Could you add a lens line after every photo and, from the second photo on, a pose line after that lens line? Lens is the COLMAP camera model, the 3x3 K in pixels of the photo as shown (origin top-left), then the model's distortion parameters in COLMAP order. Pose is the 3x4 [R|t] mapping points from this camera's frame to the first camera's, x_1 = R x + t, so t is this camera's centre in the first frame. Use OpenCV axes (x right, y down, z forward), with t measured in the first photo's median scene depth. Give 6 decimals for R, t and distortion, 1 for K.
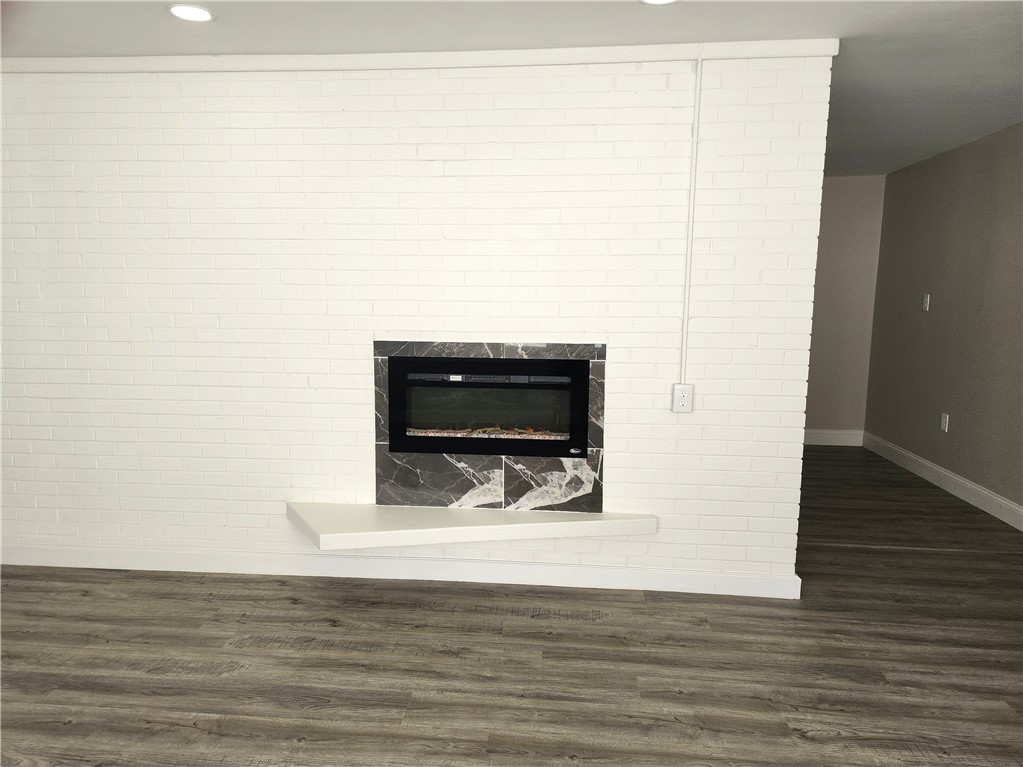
lens RADIAL K [[713.4, 0, 501.2], [0, 713.4, 382.4], [0, 0, 1]] dist [0.062451, -0.049365]
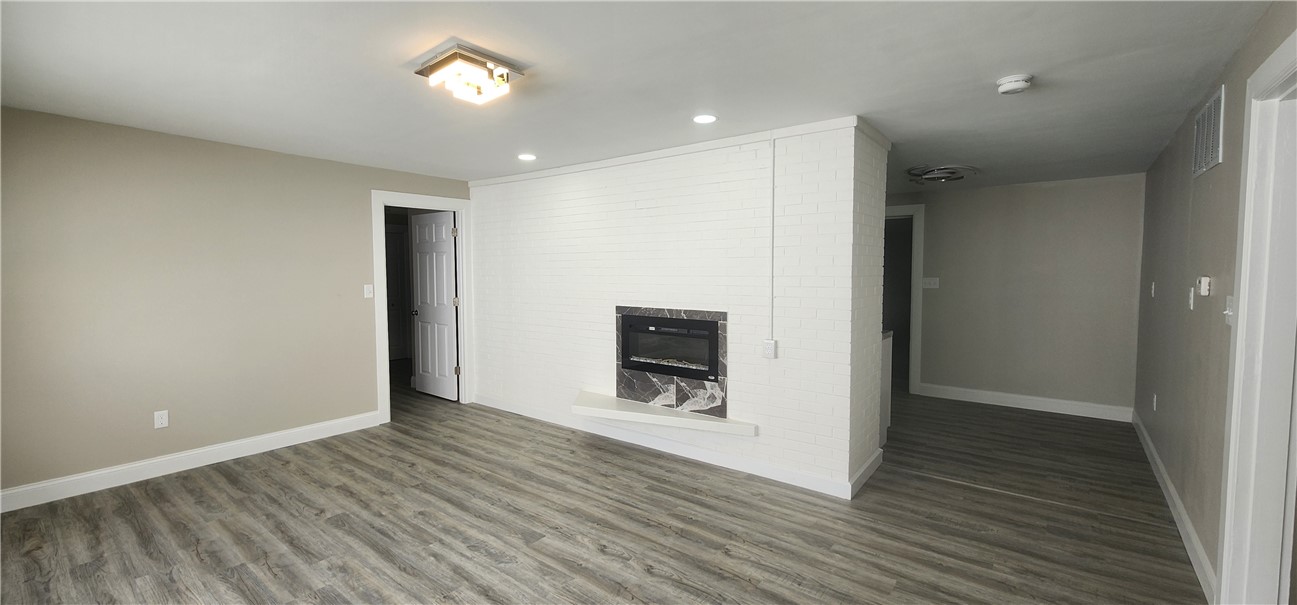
lens RADIAL K [[540.3, 0, 647.0], [0, 540.3, 290.6], [0, 0, 1]] dist [-0.002364, 0.000695]
pose [[0.840688, 0.014723, -0.541319, 0.651127], [-0.064813, 0.995180, -0.073590, -0.000519], [0.537627, 0.096951, 0.837590, -0.126212]]
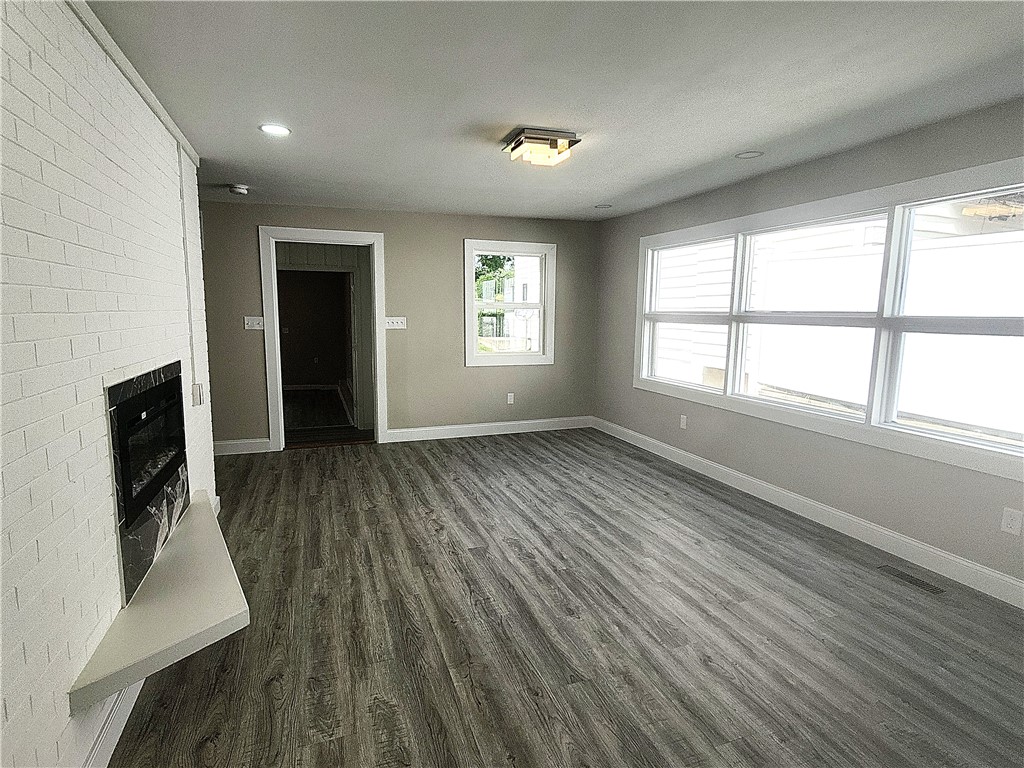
lens RADIAL K [[514.4, 0, 504.1], [0, 514.4, 385.4], [0, 0, 1]] dist [0.001638, 0.000066]
pose [[-0.429463, -0.137873, 0.892498, -0.828423], [0.106609, 0.973627, 0.201705, -0.124827], [-0.896769, 0.181774, -0.403439, 0.862615]]
